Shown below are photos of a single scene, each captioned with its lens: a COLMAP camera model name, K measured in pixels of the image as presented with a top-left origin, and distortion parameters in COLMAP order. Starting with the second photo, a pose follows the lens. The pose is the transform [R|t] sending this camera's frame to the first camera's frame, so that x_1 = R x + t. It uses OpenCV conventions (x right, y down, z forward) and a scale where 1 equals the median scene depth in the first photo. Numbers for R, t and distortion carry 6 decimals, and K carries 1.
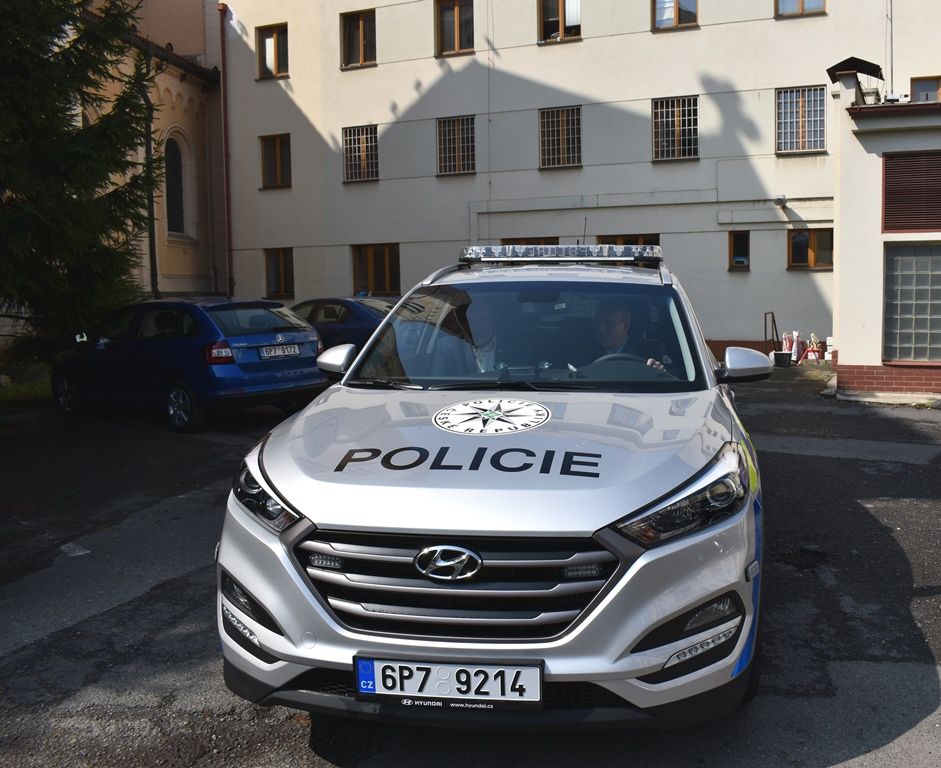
lens RADIAL K [[939.0, 0, 511.9], [0, 939.0, 408.0], [0, 0, 1]] dist [-0.061984, 0.000000]
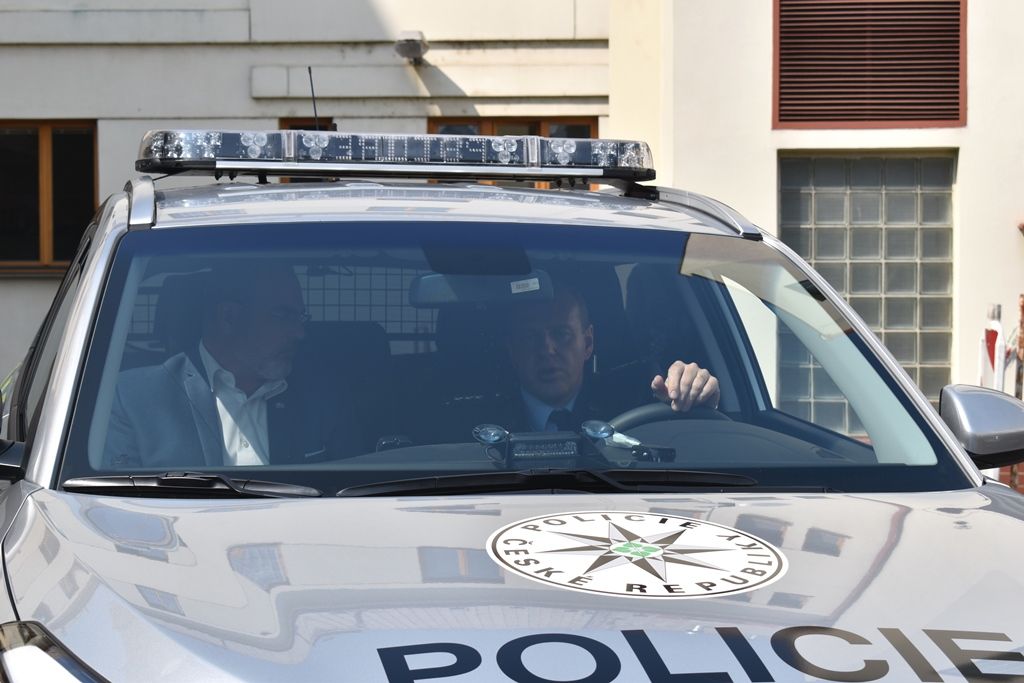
lens RADIAL K [[2464.1, 0, 504.5], [0, 2464.1, 343.8], [0, 0, 1]] dist [0.134251, 0.000000]
pose [[0.947300, 0.000096, 0.320349, -0.171261], [0.030069, 0.995559, -0.089214, 0.005042], [-0.318935, 0.094145, 0.943089, 0.014741]]
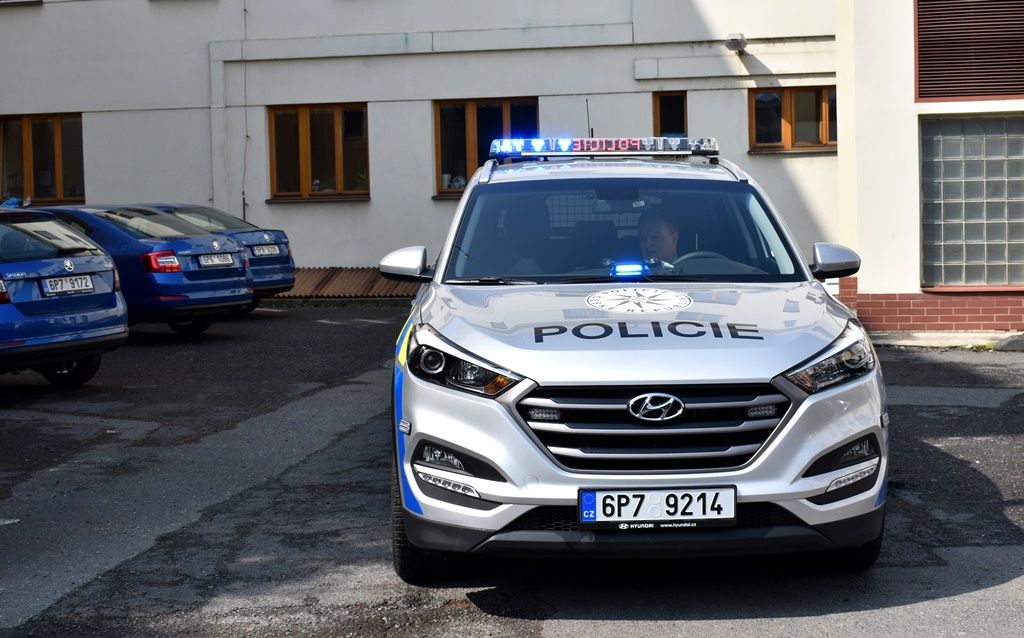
lens RADIAL K [[1613.5, 0, 511.9], [0, 1613.5, 311.5], [0, 0, 1]] dist [0.025079, 0.000000]
pose [[0.989634, -0.020386, 0.142156, -0.185185], [0.027601, 0.998419, -0.048968, 0.046280], [-0.140933, 0.052384, 0.988632, -0.358135]]
